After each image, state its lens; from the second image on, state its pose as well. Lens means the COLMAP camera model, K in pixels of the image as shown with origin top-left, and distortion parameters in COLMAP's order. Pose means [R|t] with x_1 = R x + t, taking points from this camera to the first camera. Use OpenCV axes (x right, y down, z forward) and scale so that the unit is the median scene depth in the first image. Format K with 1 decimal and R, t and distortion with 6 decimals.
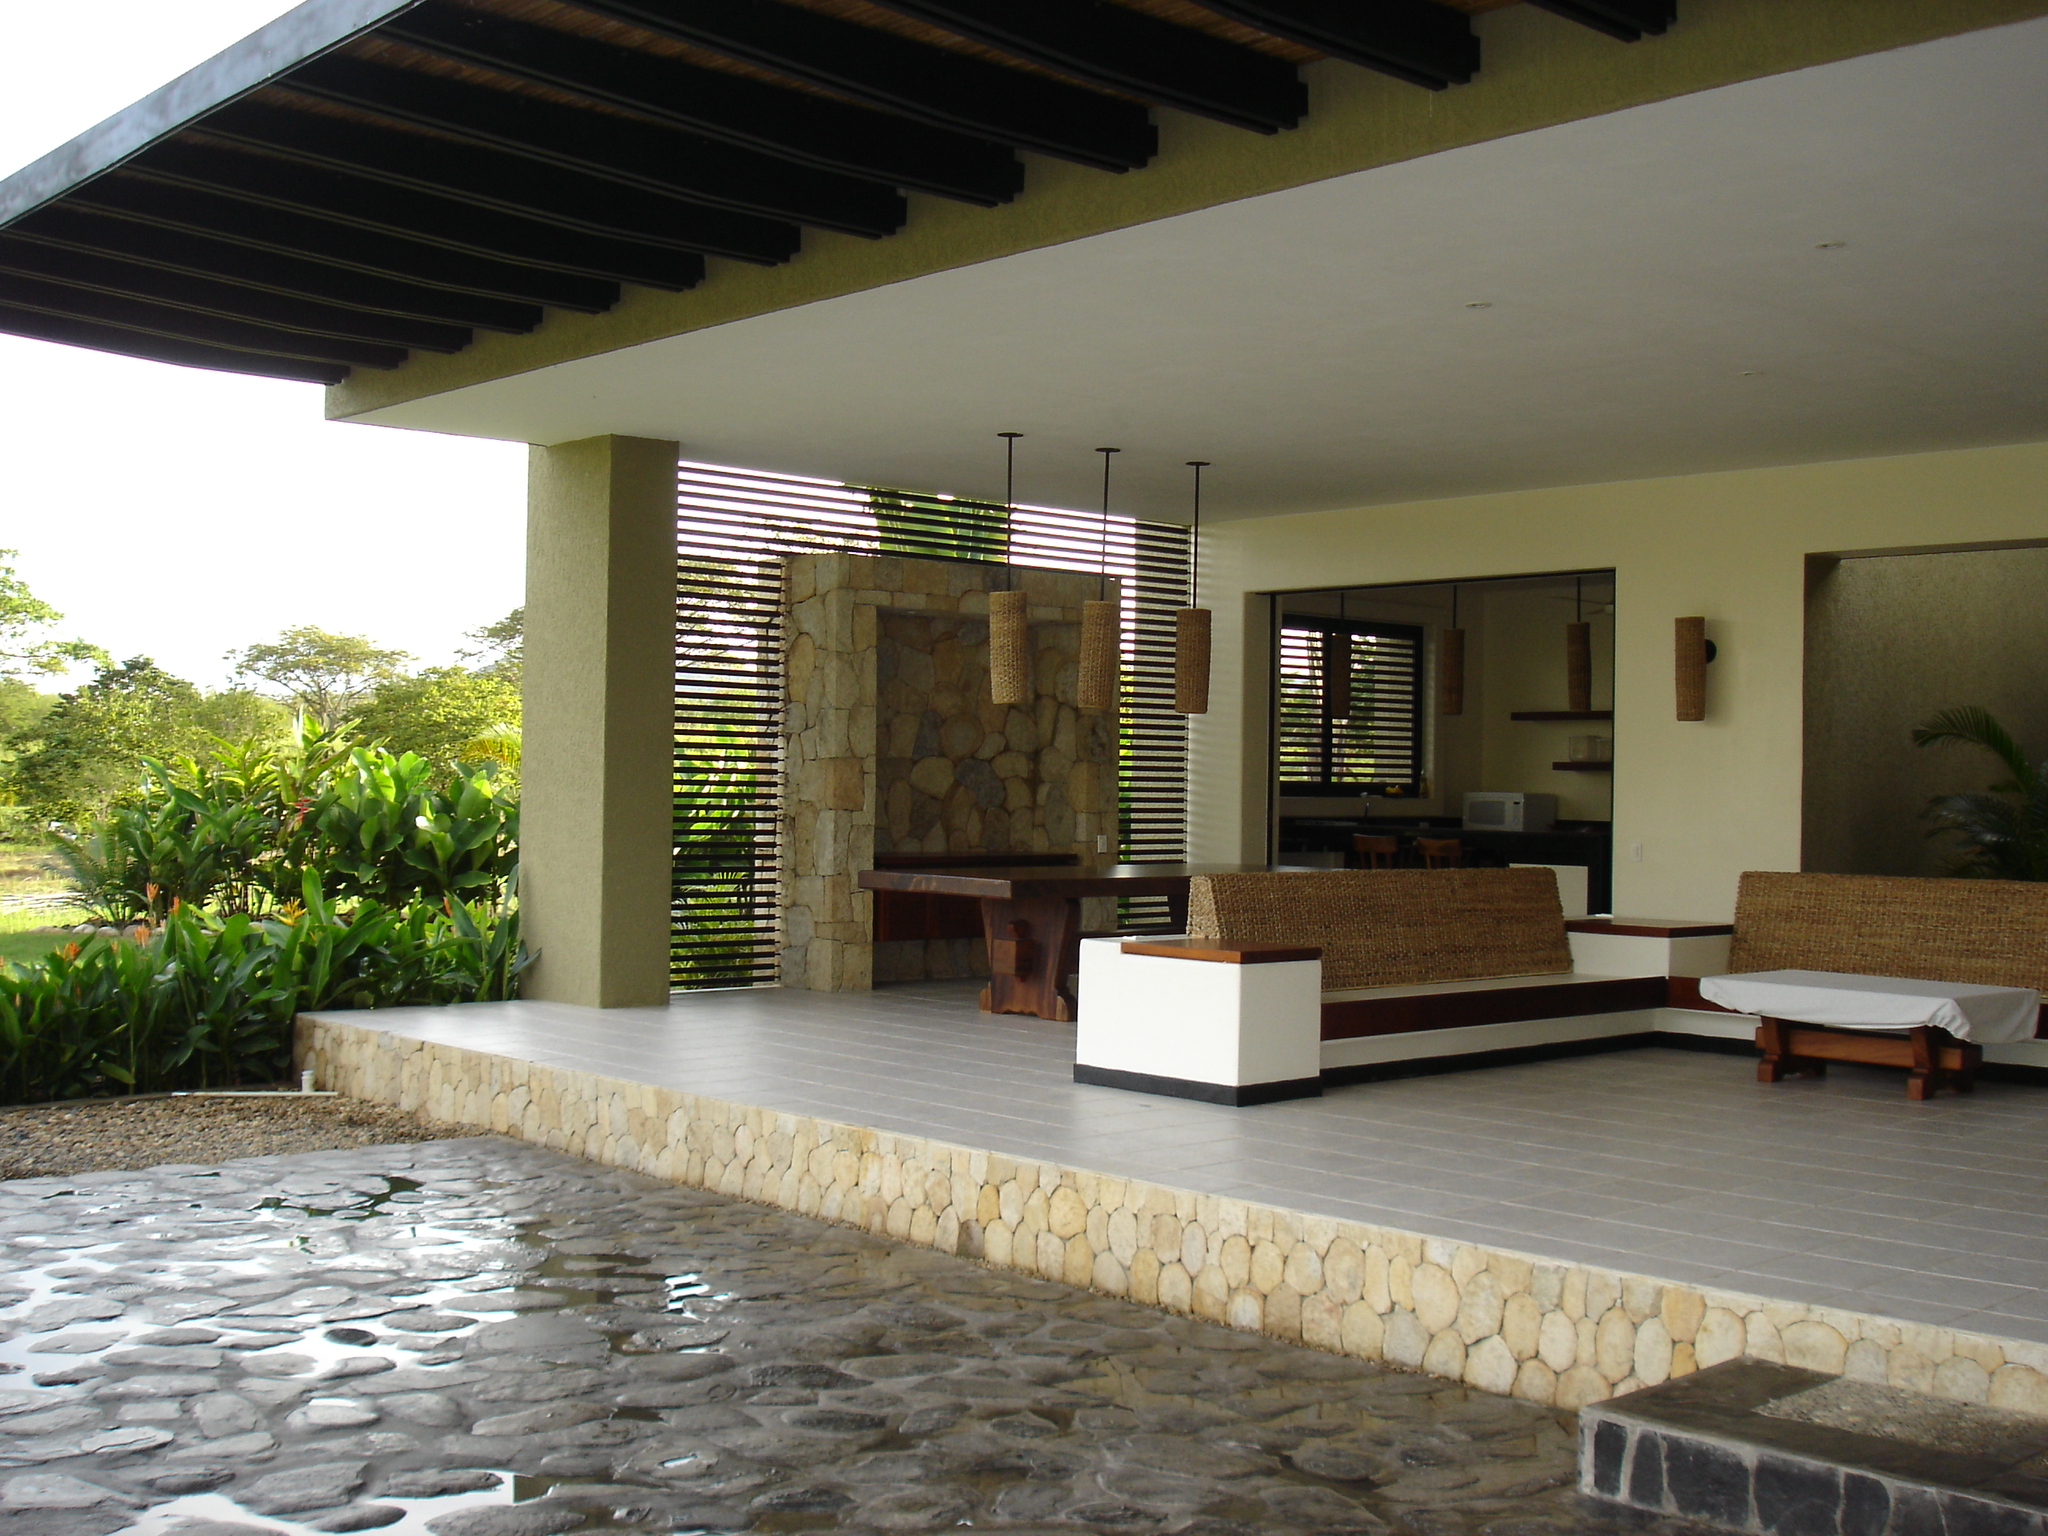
lens RADIAL K [[2320.8, 0, 1024.0], [0, 2320.8, 768.0], [0, 0, 1]] dist [-0.036464, -0.187937]
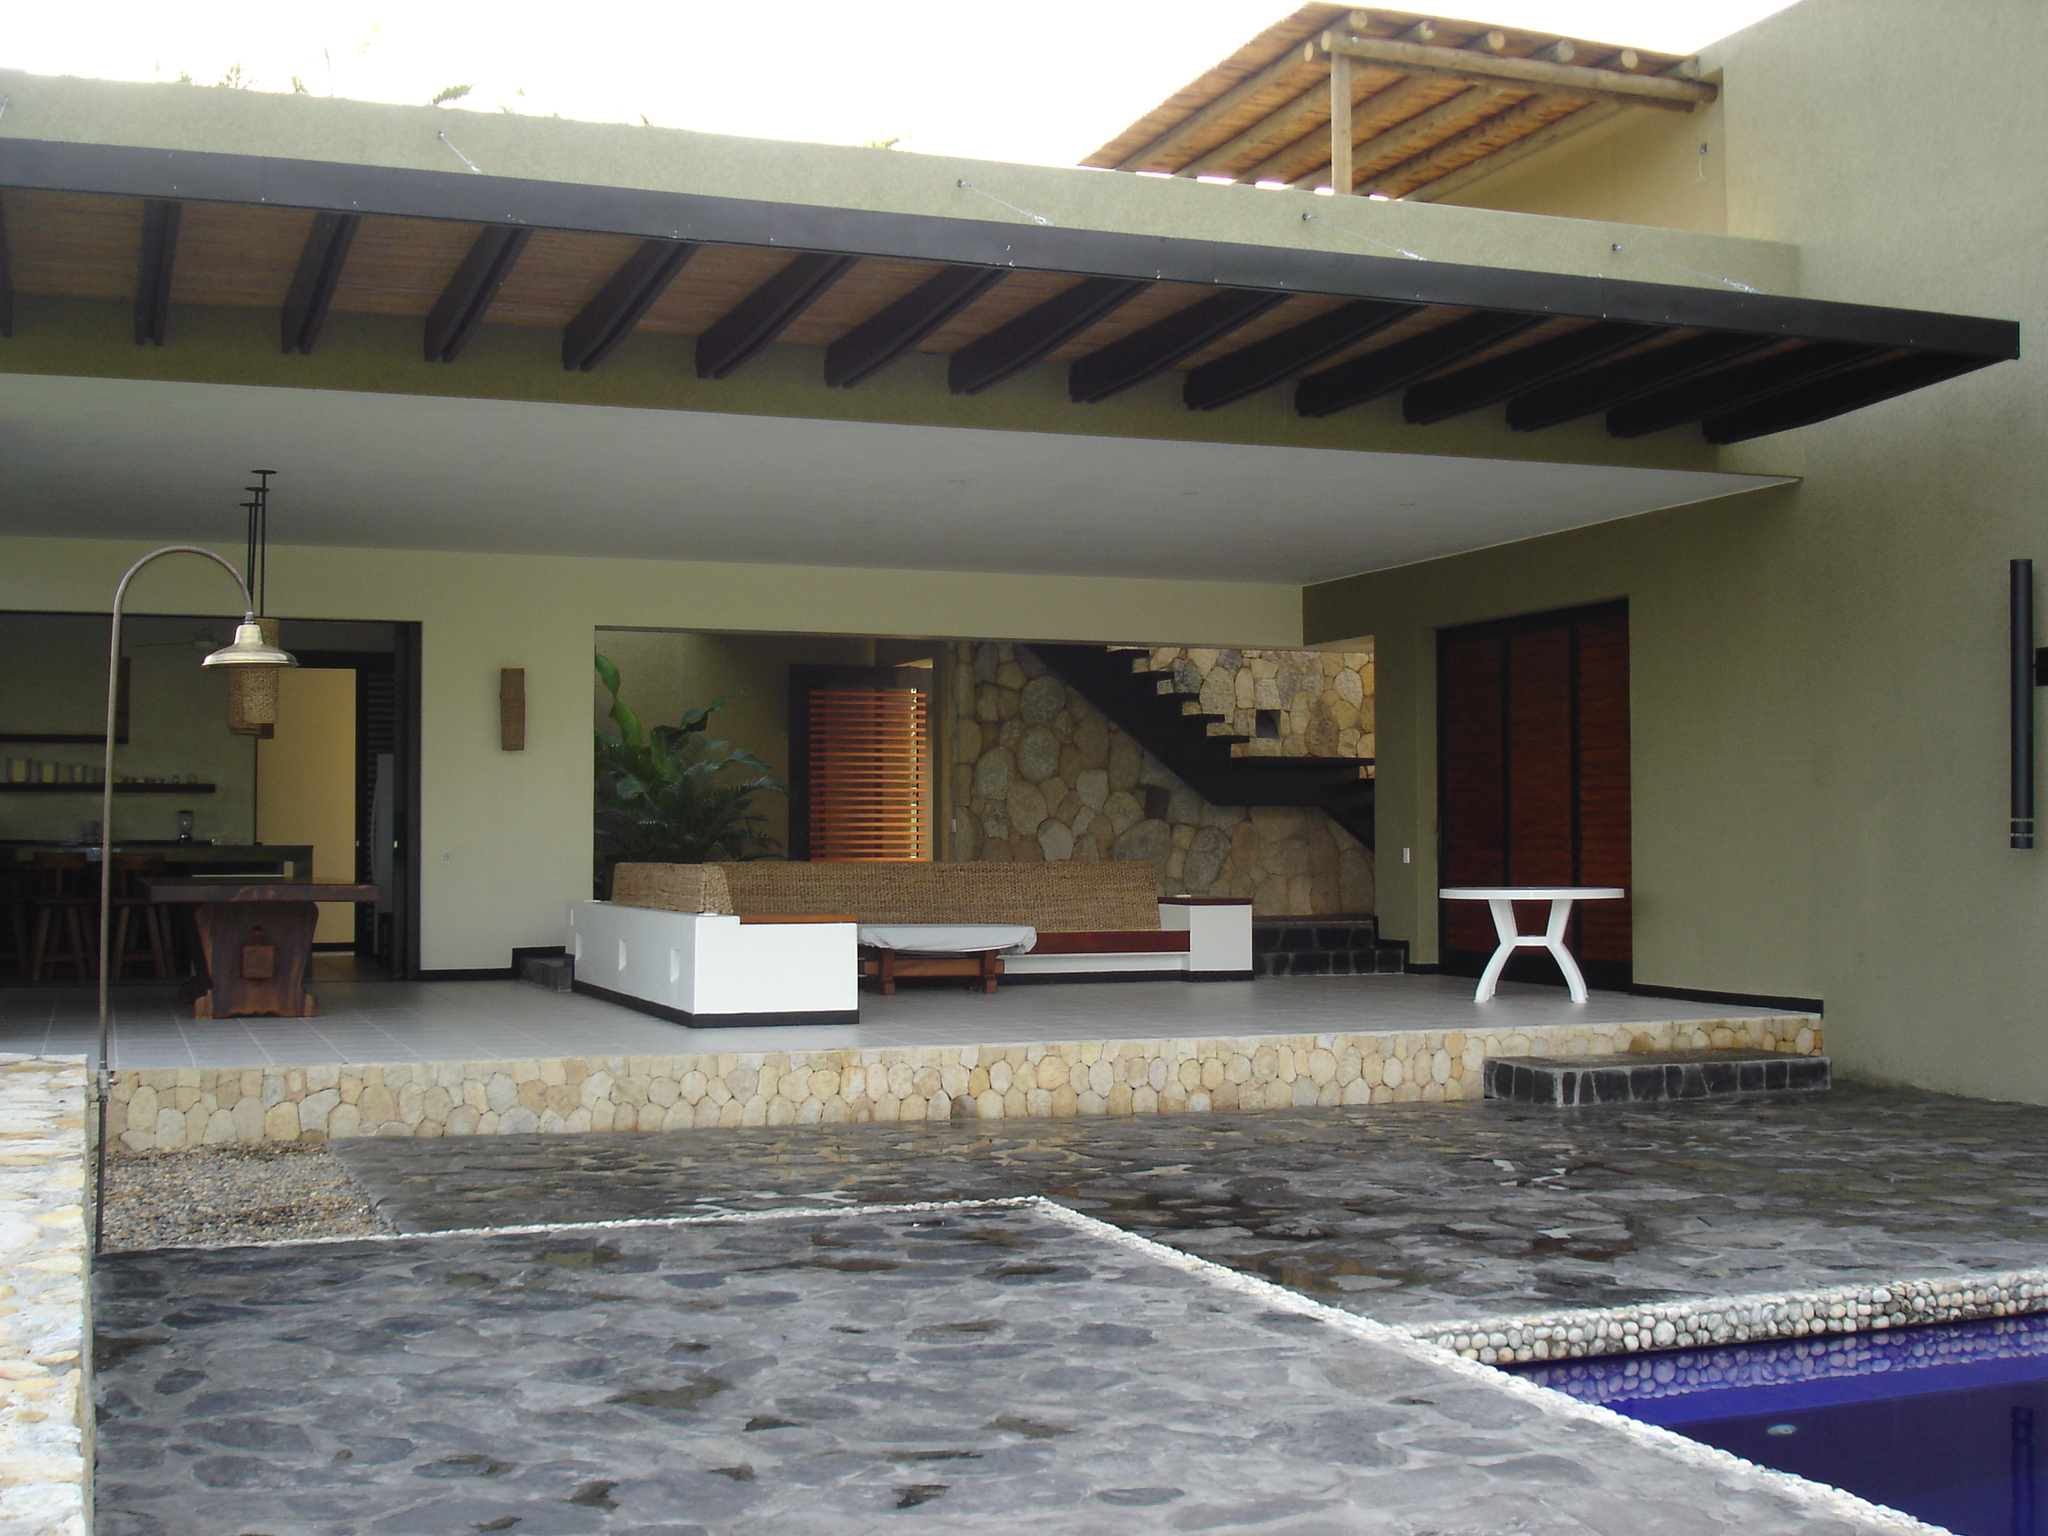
lens RADIAL K [[2516.8, 0, 1010.3], [0, 2516.8, 765.9], [0, 0, 1]] dist [-0.016449, -0.287973]
pose [[0.379200, 0.011286, 0.925246, -1.579123], [0.000333, 0.999924, -0.012333, 0.008169], [-0.925315, 0.004984, 0.379167, 0.396854]]
